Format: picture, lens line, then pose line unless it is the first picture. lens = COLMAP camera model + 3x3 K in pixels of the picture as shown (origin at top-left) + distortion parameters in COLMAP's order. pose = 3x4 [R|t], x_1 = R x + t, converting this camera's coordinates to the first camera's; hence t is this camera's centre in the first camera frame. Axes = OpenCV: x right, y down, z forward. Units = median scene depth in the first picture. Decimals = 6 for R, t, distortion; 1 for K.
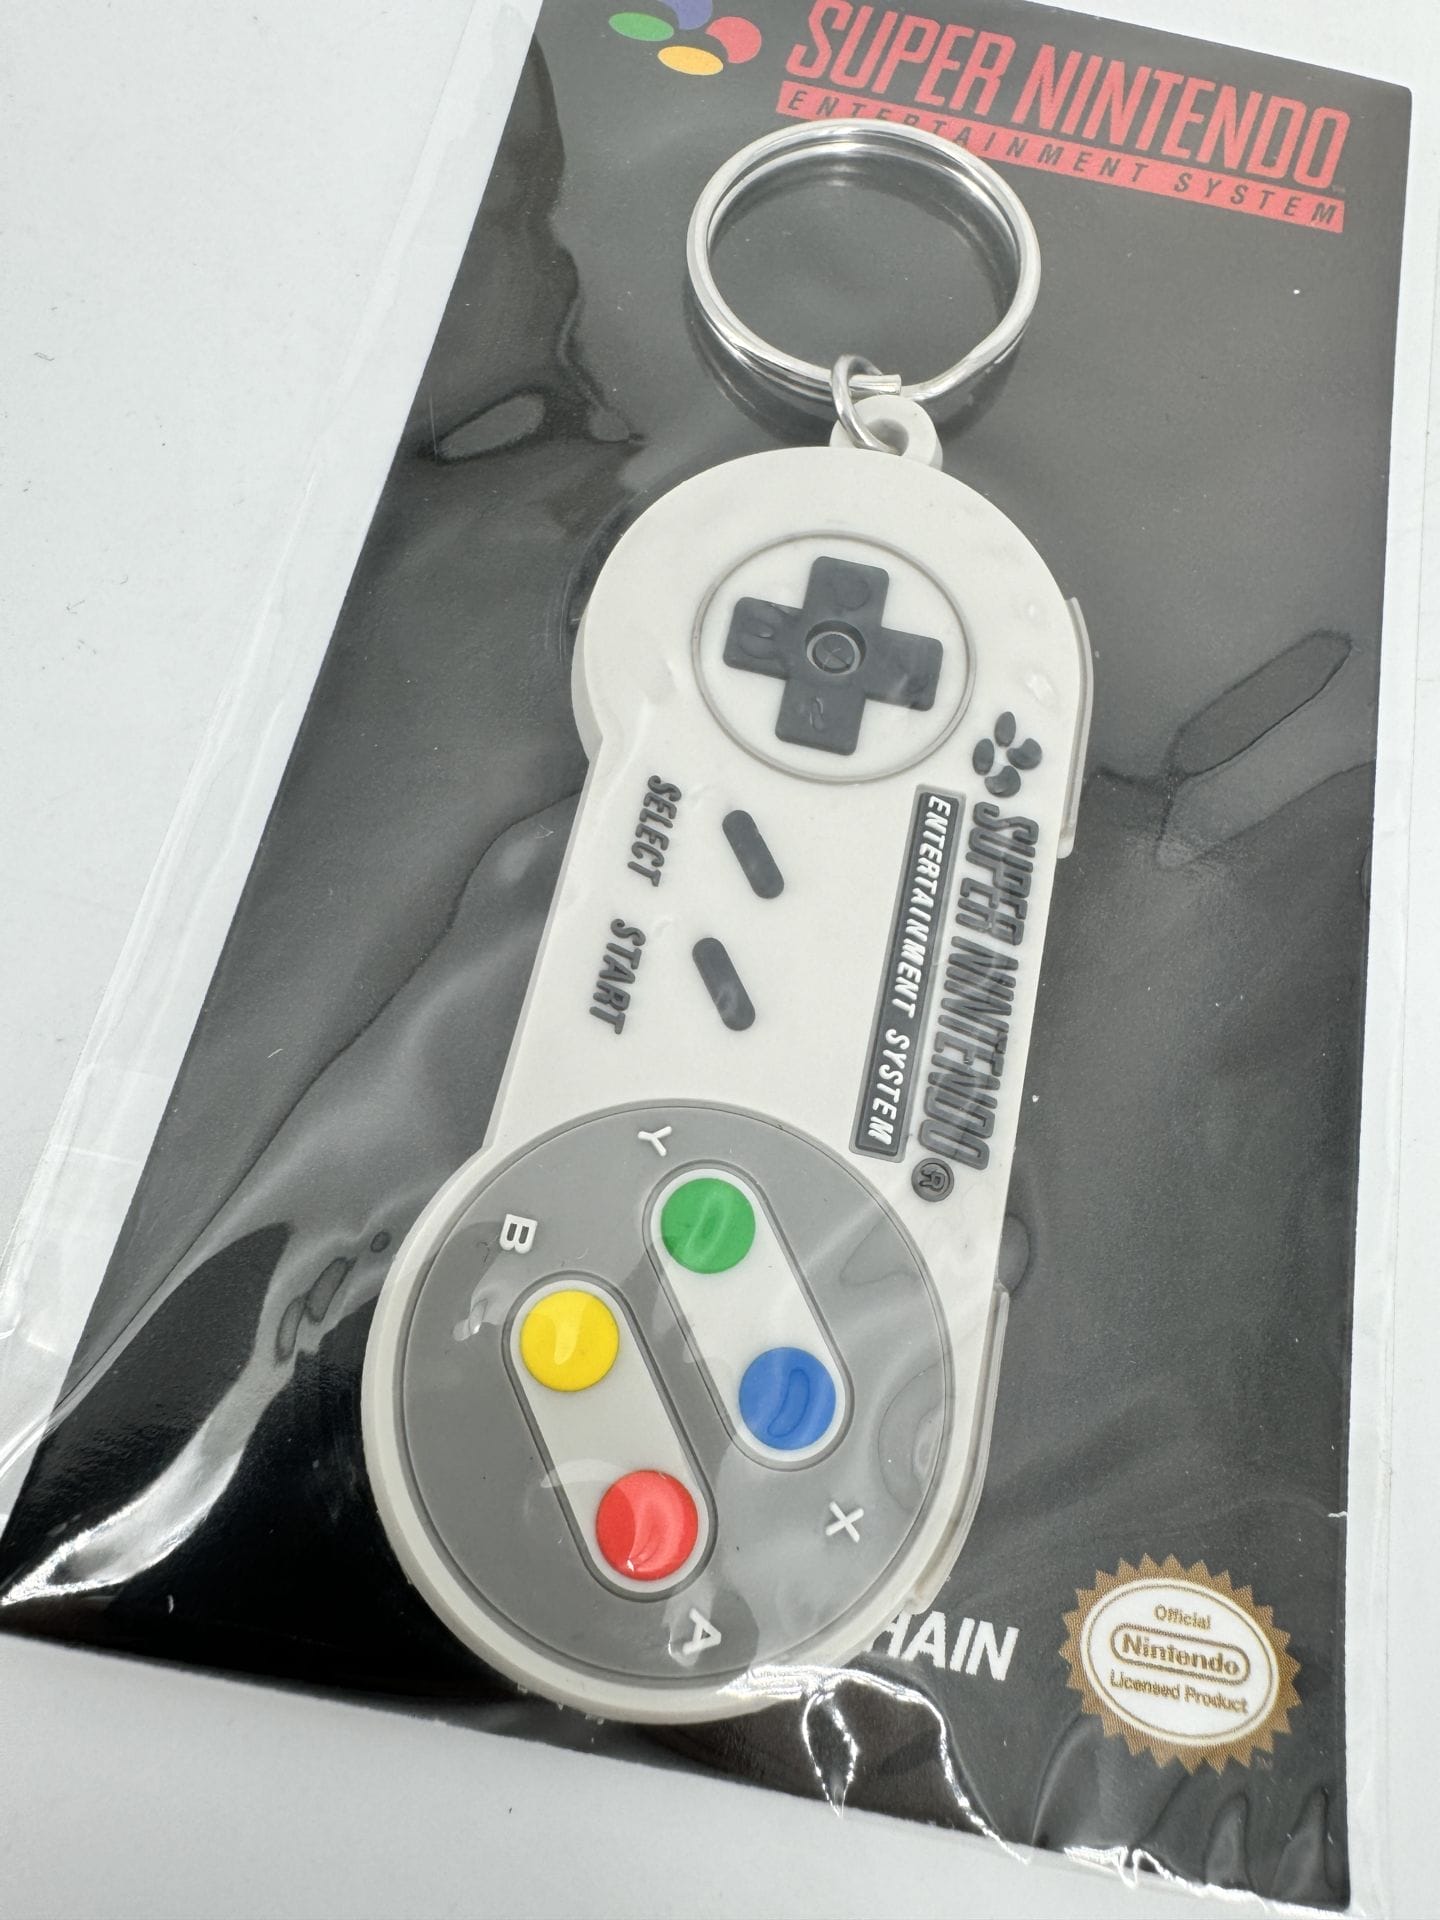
lens RADIAL K [[1455.1, 0, 720.0], [0, 1455.1, 960.0], [0, 0, 1]] dist [0.000086, -0.000289]
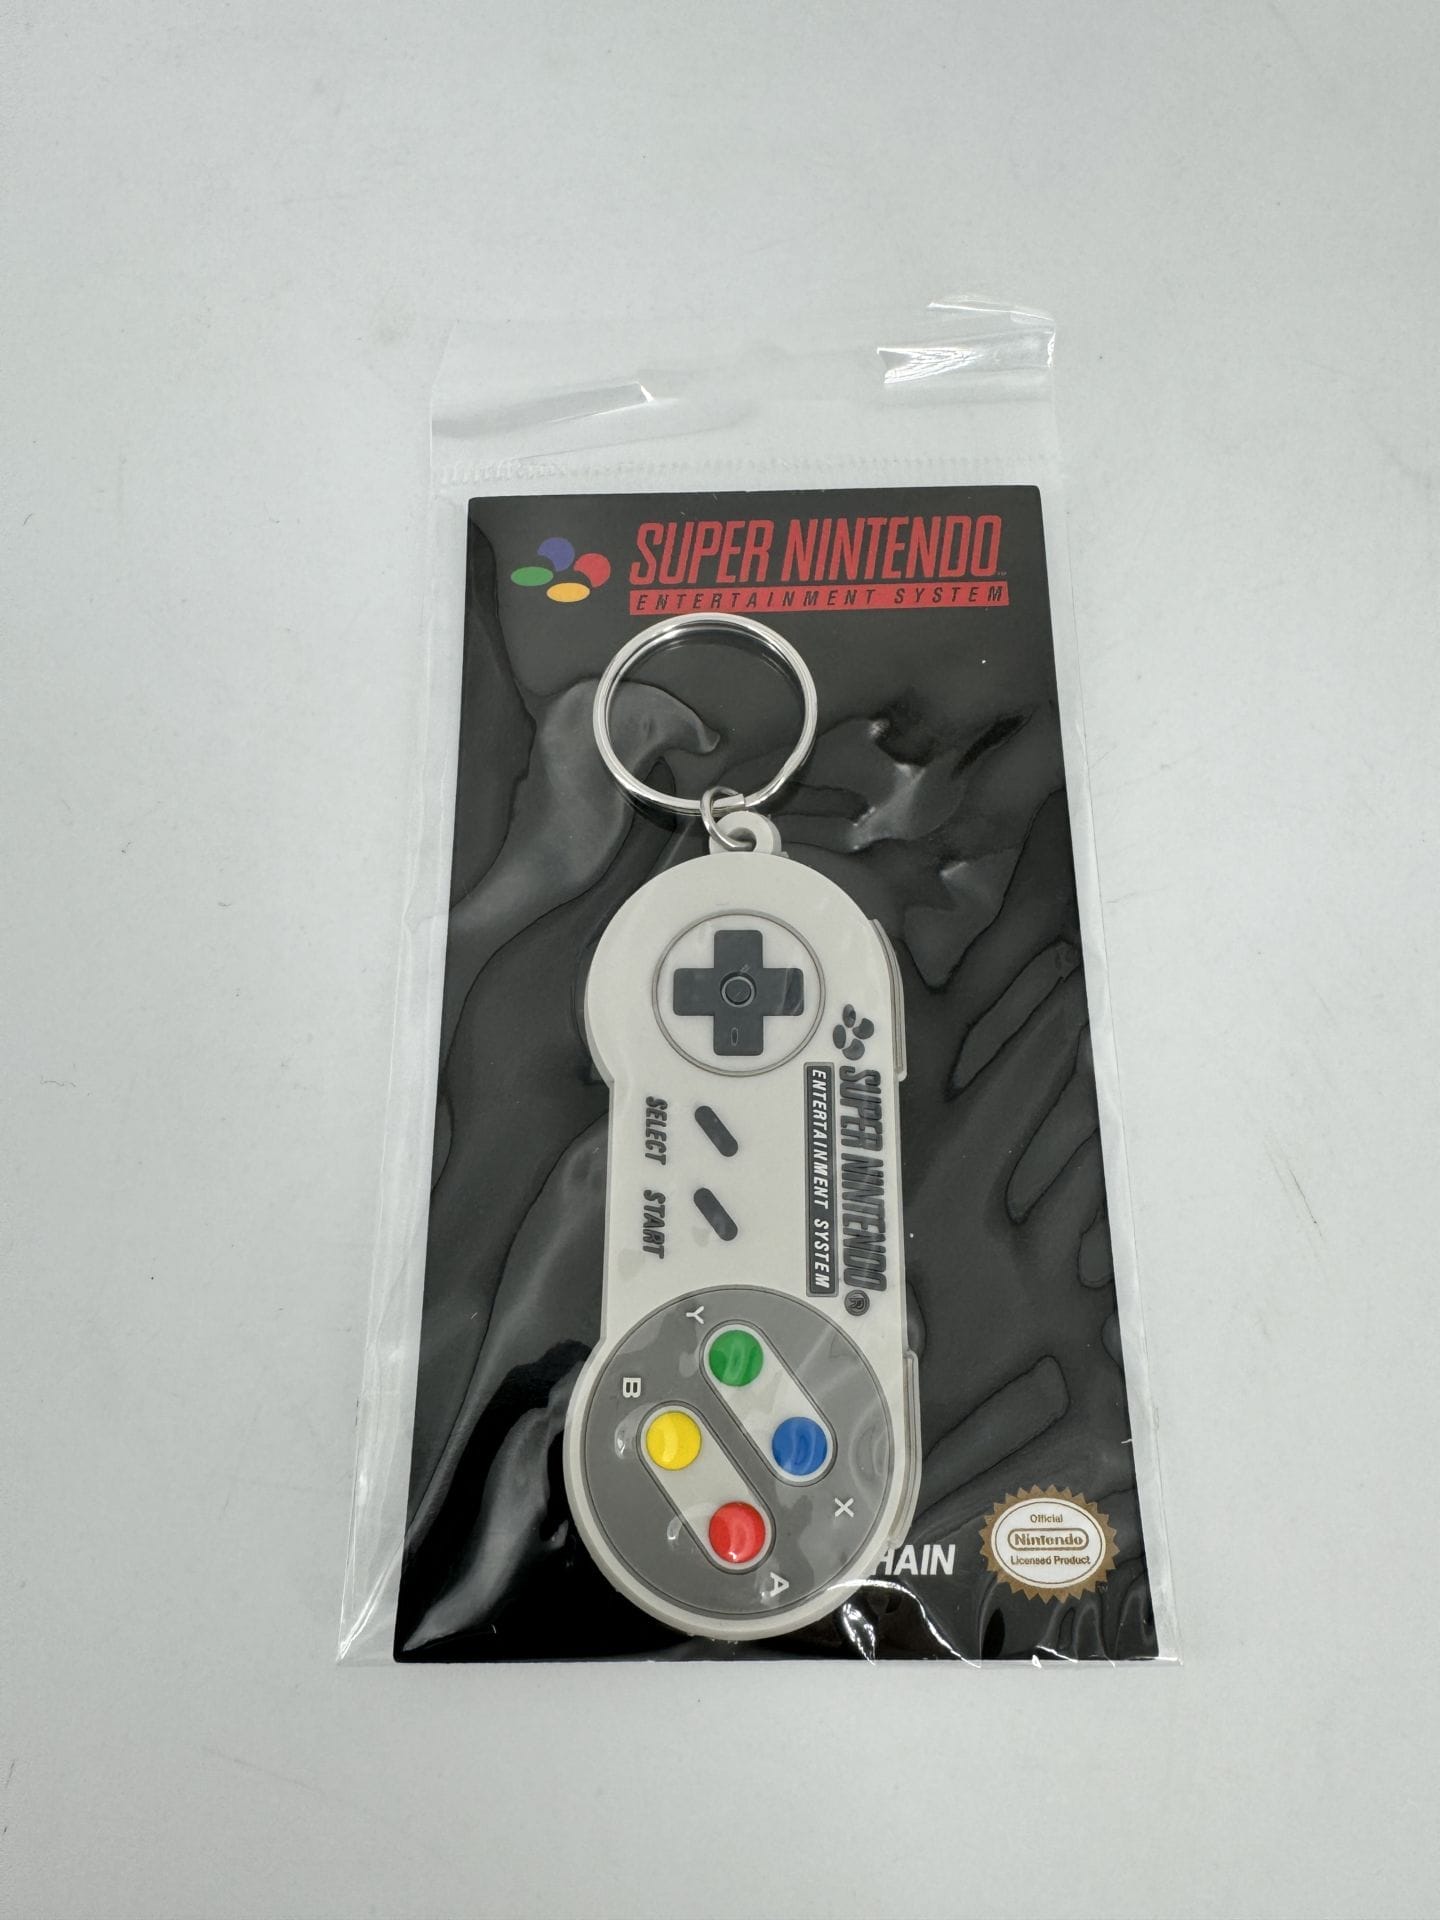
lens RADIAL K [[1455.1, 0, 720.0], [0, 1455.1, 960.0], [0, 0, 1]] dist [0.000086, -0.000289]
pose [[0.973031, -0.227166, -0.040078, 0.140894], [0.227640, 0.973716, 0.007612, -0.280022], [0.037296, -0.016530, 0.999168, -0.689764]]
